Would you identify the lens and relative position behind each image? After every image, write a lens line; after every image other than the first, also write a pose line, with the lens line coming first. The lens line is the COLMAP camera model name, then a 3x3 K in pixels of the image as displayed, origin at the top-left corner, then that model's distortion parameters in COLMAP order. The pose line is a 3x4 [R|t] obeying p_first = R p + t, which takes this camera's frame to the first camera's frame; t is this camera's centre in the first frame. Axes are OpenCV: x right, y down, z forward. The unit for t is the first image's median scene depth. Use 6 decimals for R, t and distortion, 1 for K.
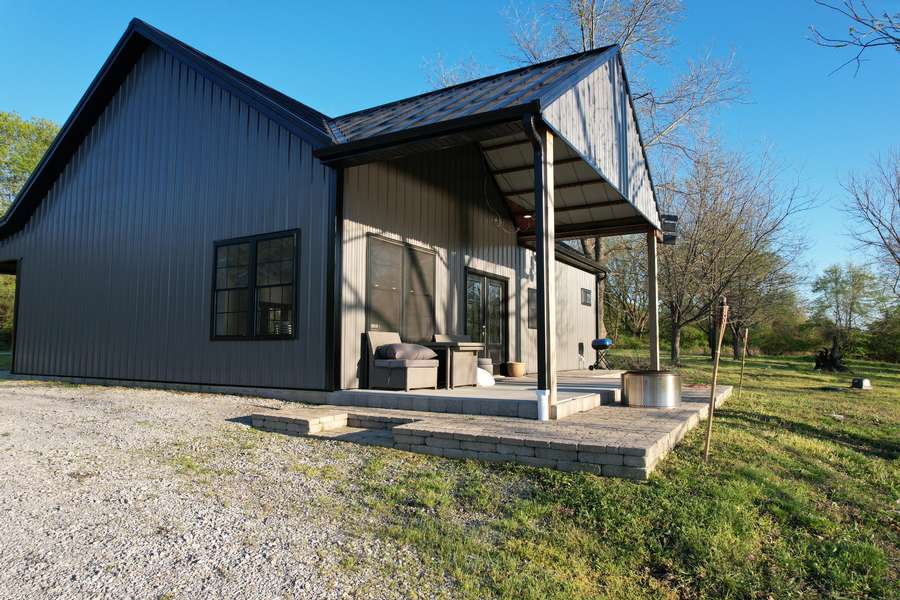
lens RADIAL K [[590.1, 0, 450.0], [0, 590.1, 300.0], [0, 0, 1]] dist [-0.076752, 0.063436]
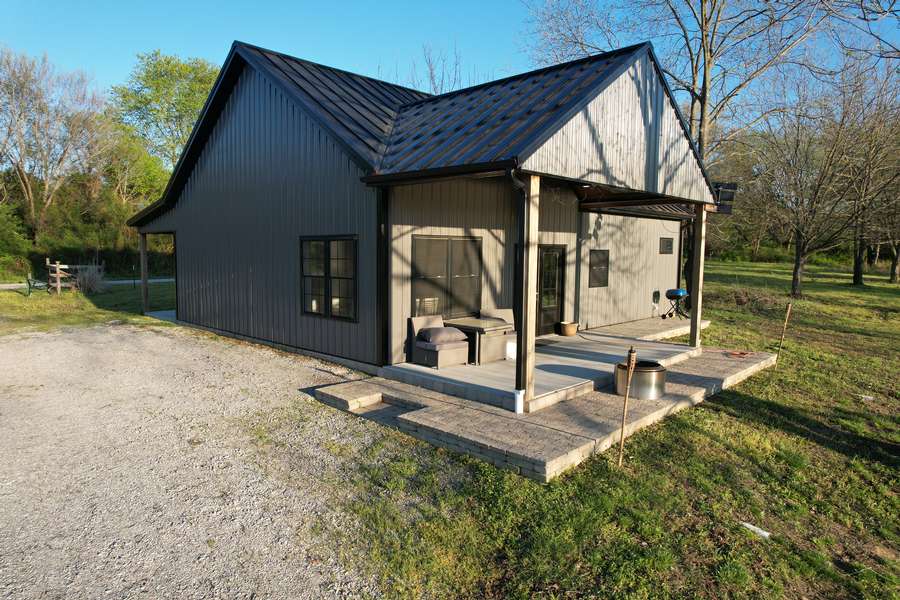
lens RADIAL K [[590.1, 0, 450.0], [0, 590.1, 300.0], [0, 0, 1]] dist [-0.076752, 0.063436]
pose [[0.971232, 0.028750, -0.236394, 0.245651], [0.012574, 0.985110, 0.171466, -0.207000], [0.237803, -0.169506, 0.956409, -0.179347]]
